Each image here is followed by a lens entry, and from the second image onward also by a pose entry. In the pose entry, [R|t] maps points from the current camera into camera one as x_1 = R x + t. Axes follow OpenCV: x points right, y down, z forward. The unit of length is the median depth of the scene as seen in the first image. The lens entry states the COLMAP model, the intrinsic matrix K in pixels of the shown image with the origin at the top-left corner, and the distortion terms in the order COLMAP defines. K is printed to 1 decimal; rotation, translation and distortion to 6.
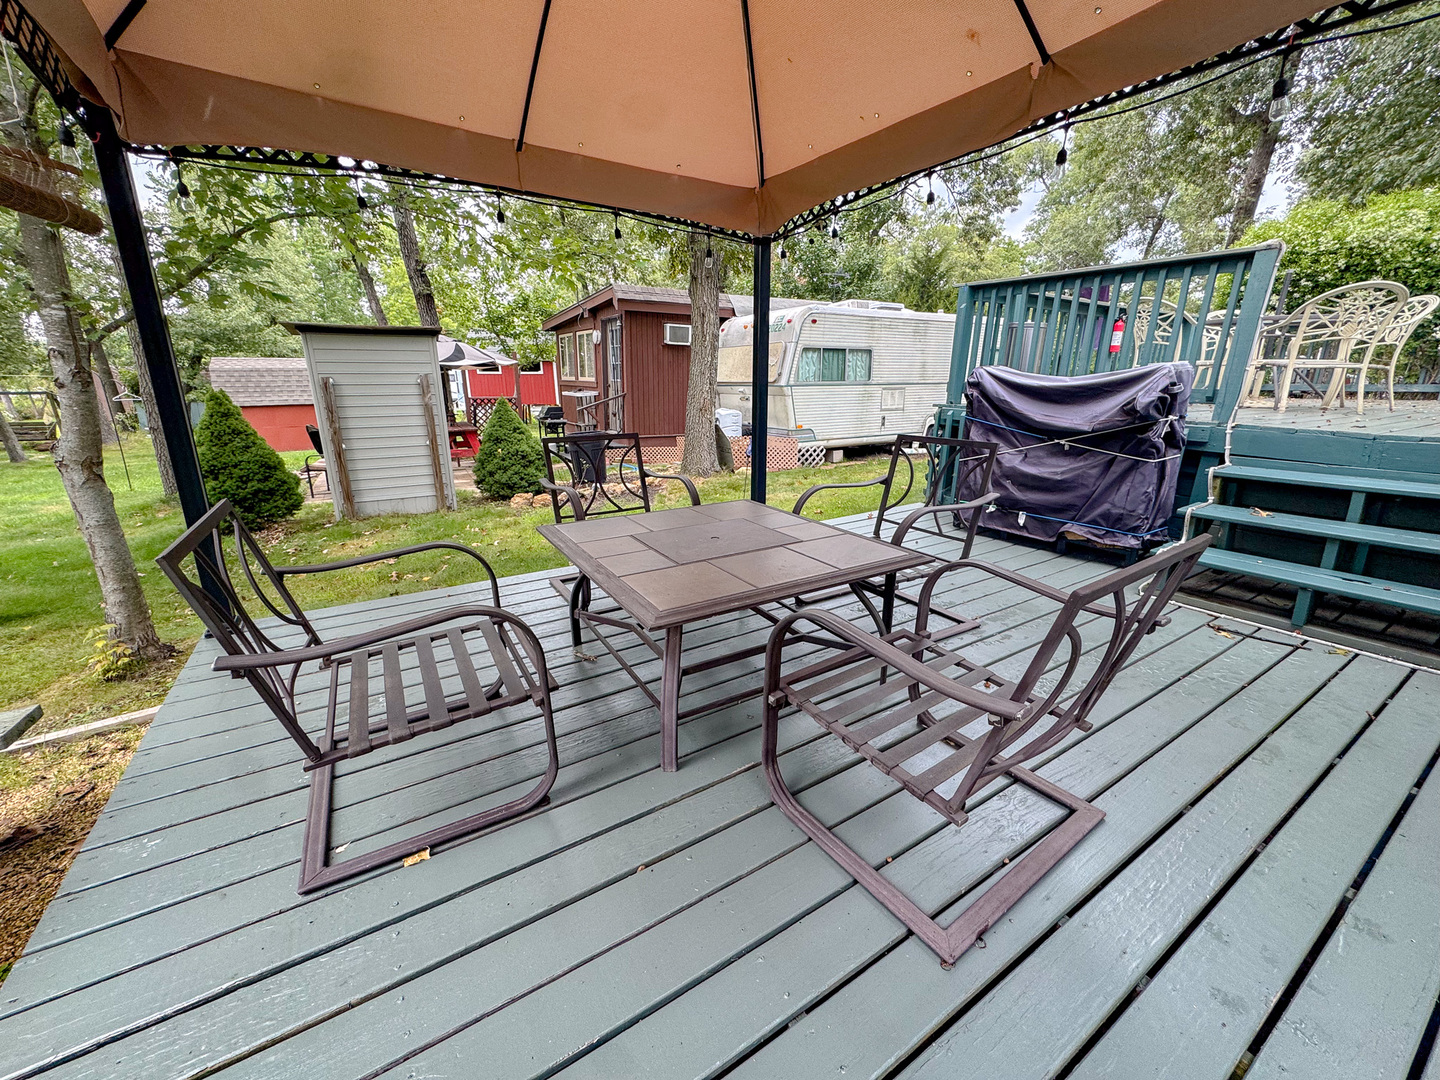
lens RADIAL K [[570.7, 0, 721.4], [0, 570.7, 536.7], [0, 0, 1]] dist [-0.005717, 0.000080]
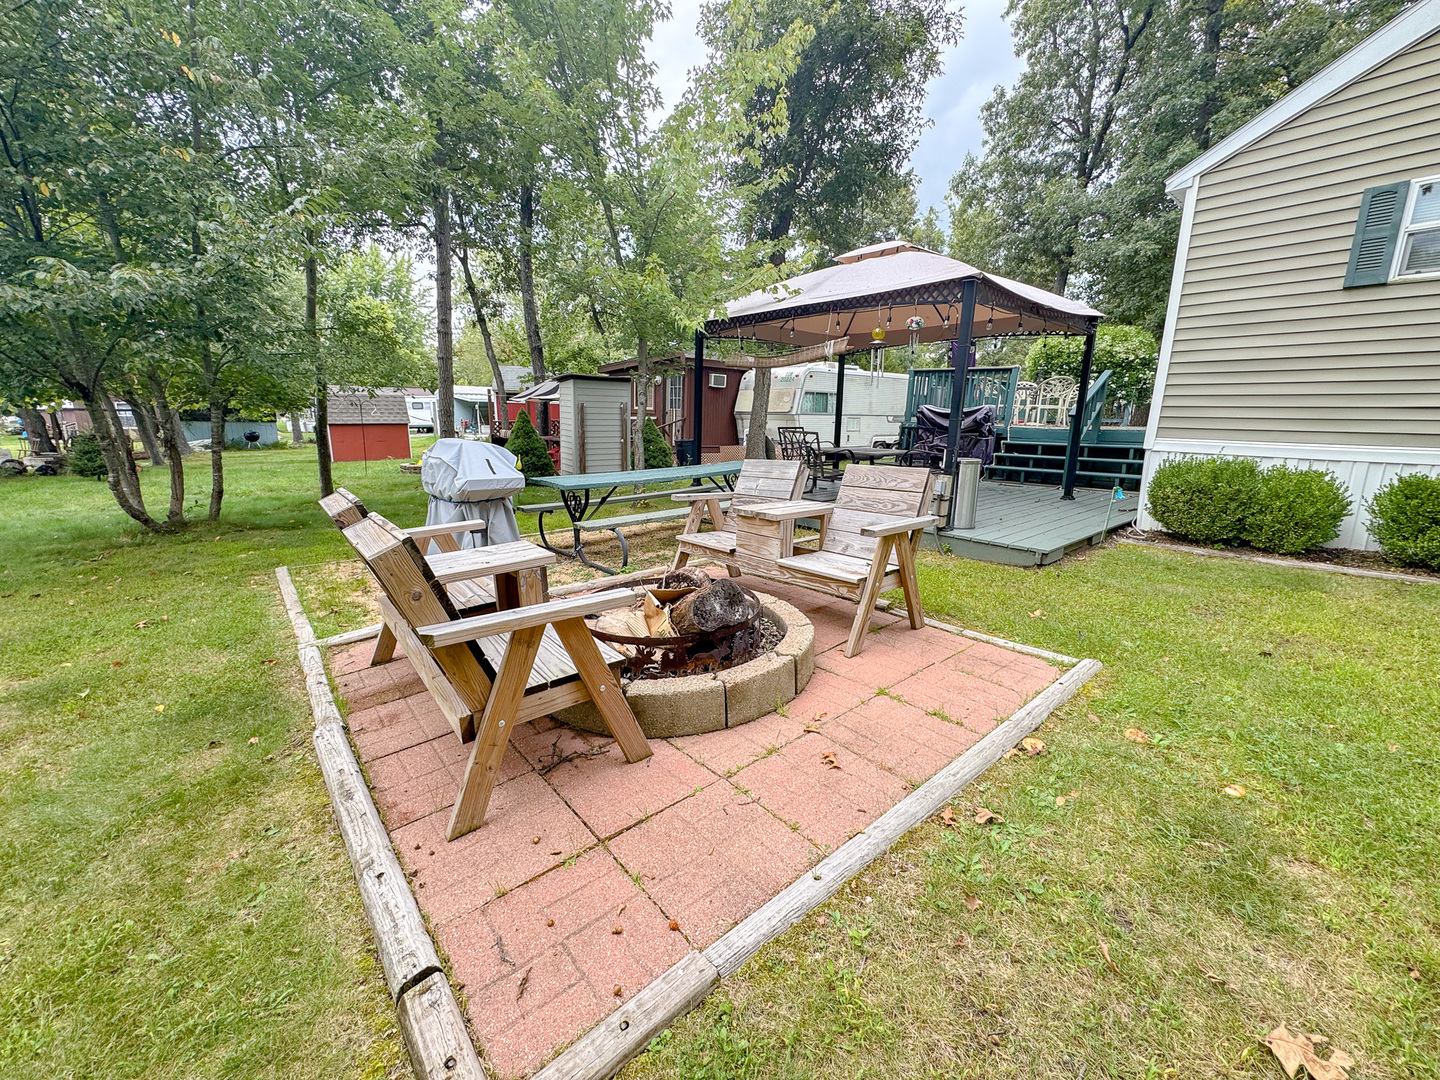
lens RADIAL K [[570.7, 0, 721.4], [0, 570.7, 536.7], [0, 0, 1]] dist [-0.005717, 0.000080]
pose [[0.988280, -0.012198, 0.152164, -0.781587], [0.020862, 0.998242, -0.055469, 0.385505], [-0.151220, 0.057993, 0.986798, -1.261541]]
